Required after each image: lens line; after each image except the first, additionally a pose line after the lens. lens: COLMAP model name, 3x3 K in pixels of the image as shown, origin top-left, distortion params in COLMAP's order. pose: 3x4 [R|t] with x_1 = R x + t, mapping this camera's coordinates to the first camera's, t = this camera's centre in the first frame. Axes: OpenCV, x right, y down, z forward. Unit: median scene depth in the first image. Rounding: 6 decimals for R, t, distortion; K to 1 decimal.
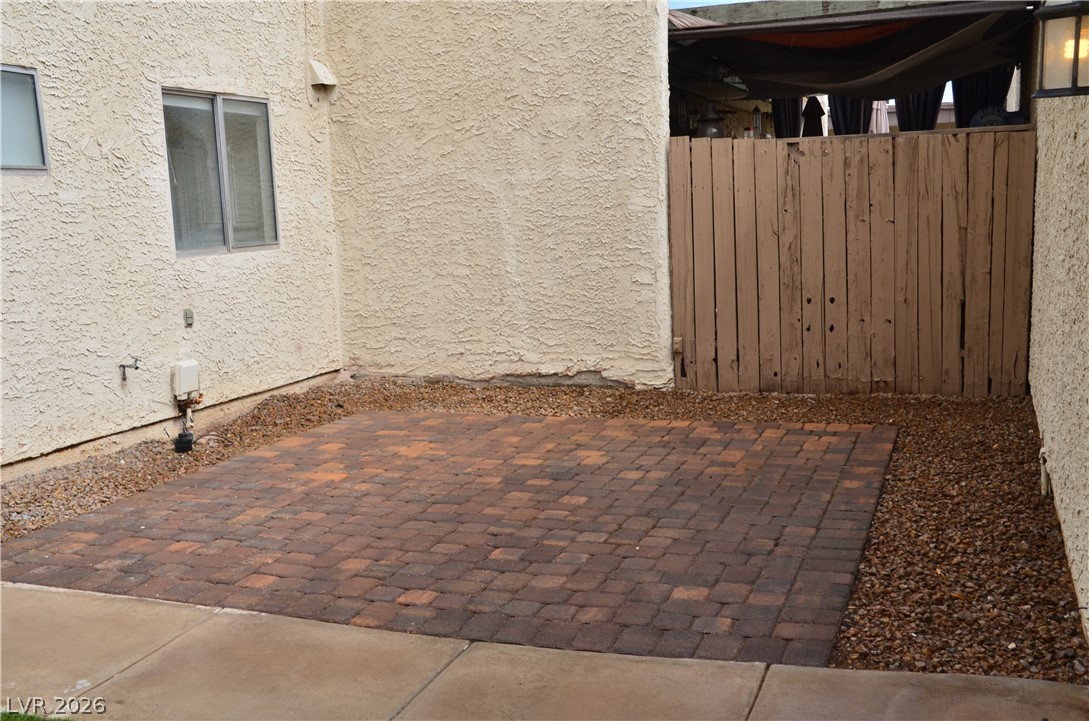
lens RADIAL K [[1163.7, 0, 556.2], [0, 1163.7, 377.0], [0, 0, 1]] dist [0.011514, 0.000000]
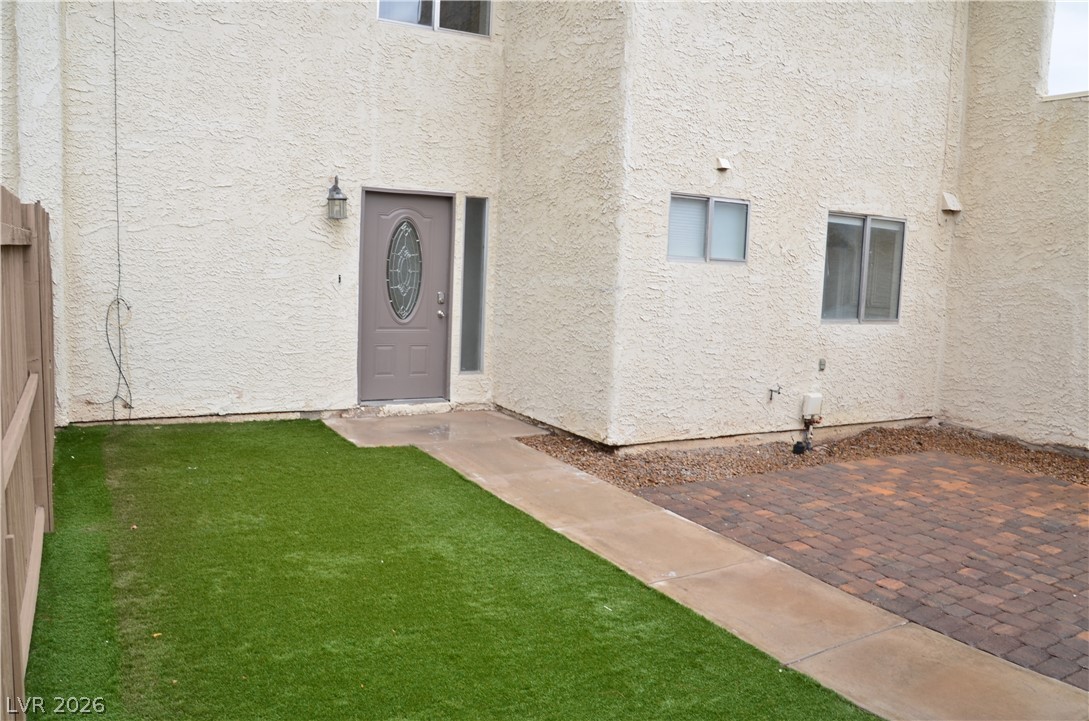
lens RADIAL K [[876.8, 0, 553.3], [0, 876.8, 369.6], [0, 0, 1]] dist [-0.167181, 0.102224]
pose [[0.770386, 0.148265, -0.620099, 0.111969], [-0.166295, 0.985648, 0.029070, -0.022587], [0.615509, 0.080724, 0.783985, -0.071250]]
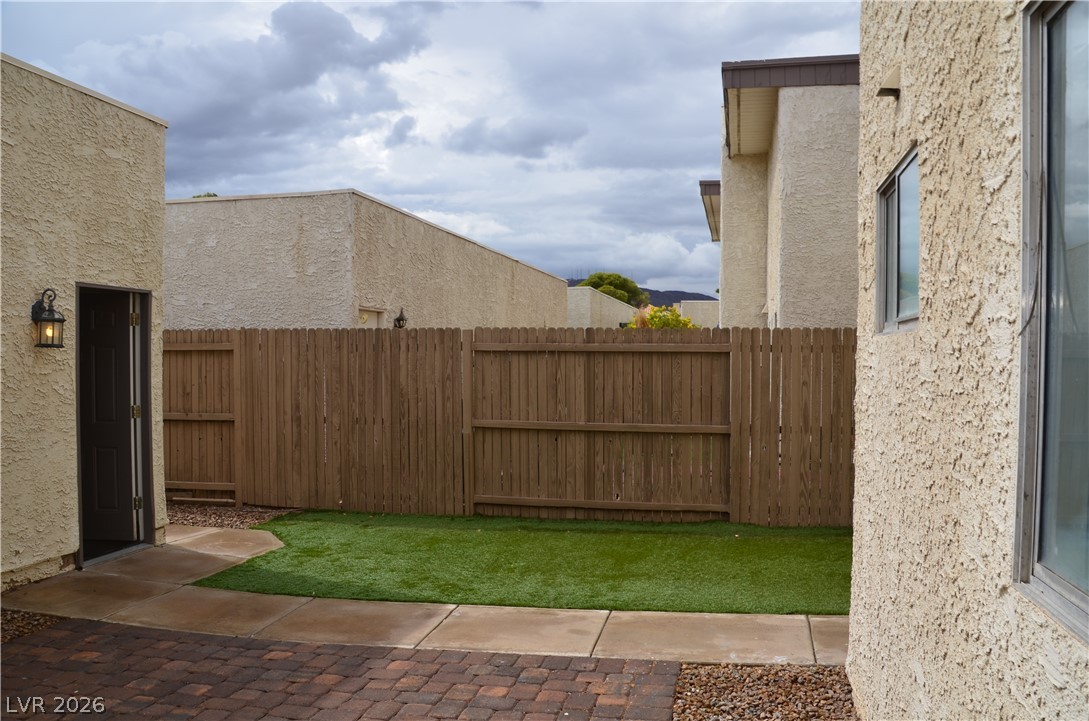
lens RADIAL K [[876.8, 0, 574.0], [0, 876.8, 390.8], [0, 0, 1]] dist [-0.167181, 0.102224]
pose [[-0.985185, 0.039796, -0.166812, -0.203895], [0.007070, 0.981301, 0.192352, -0.210146], [0.171347, 0.188323, -0.967044, 1.296147]]
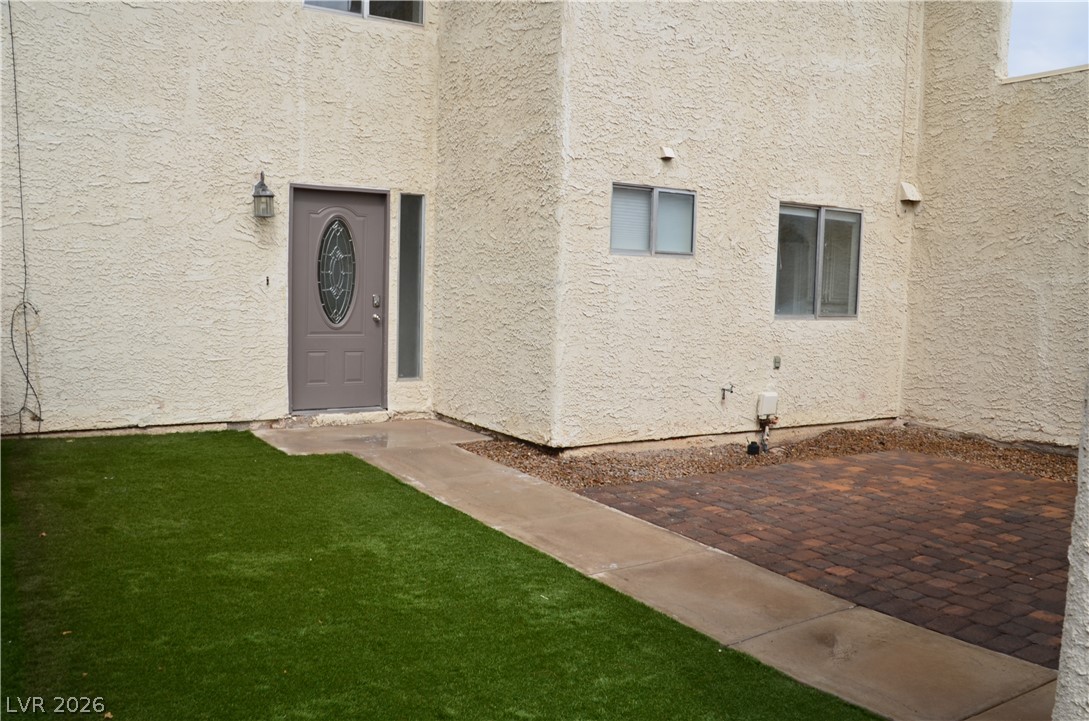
lens RADIAL K [[943.6, 0, 551.6], [0, 943.6, 376.8], [0, 0, 1]] dist [-0.137552, 0.125217]
pose [[0.800480, 0.120765, -0.587067, 0.149036], [-0.147525, 0.989056, 0.002303, 0.004024], [0.580920, 0.084763, 0.809535, -0.082379]]
